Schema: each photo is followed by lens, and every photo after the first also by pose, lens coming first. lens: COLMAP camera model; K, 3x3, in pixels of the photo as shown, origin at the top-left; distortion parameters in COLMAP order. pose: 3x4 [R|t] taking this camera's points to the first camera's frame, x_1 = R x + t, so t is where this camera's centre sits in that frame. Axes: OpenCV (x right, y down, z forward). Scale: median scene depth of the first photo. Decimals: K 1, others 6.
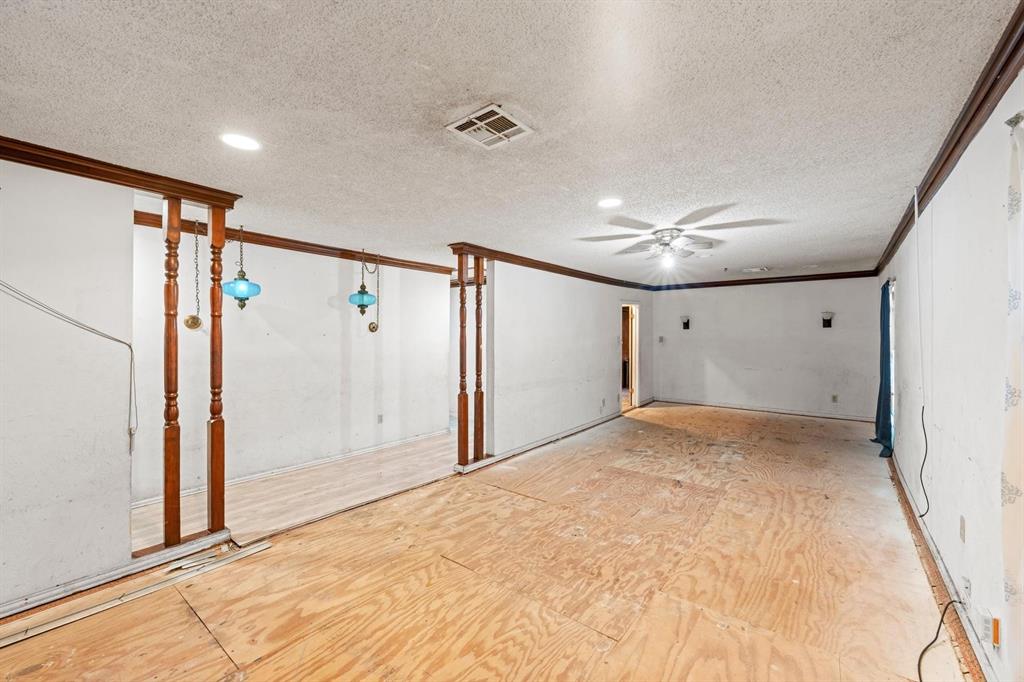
lens RADIAL K [[420.4, 0, 512.4], [0, 420.4, 335.2], [0, 0, 1]] dist [0.003077, -0.000239]
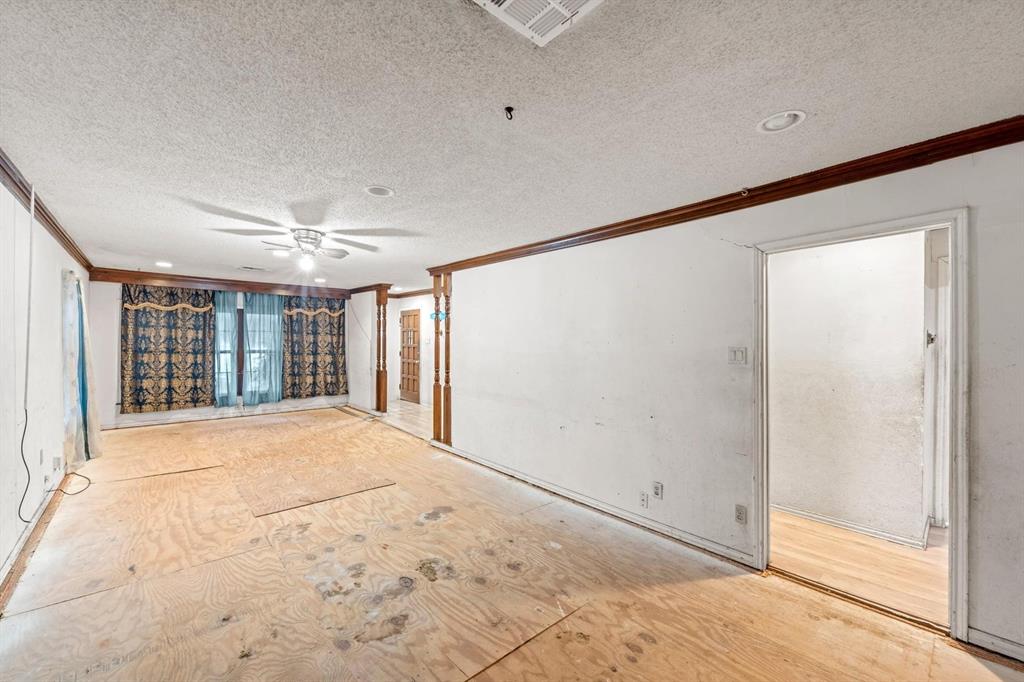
lens RADIAL K [[420.4, 0, 513.1], [0, 420.4, 338.7], [0, 0, 1]] dist [0.003077, -0.000239]
pose [[-0.195270, 0.000857, -0.980749, 1.286218], [-0.007297, 0.999971, 0.002326, -0.007717], [0.980722, 0.007610, -0.195258, 1.723467]]
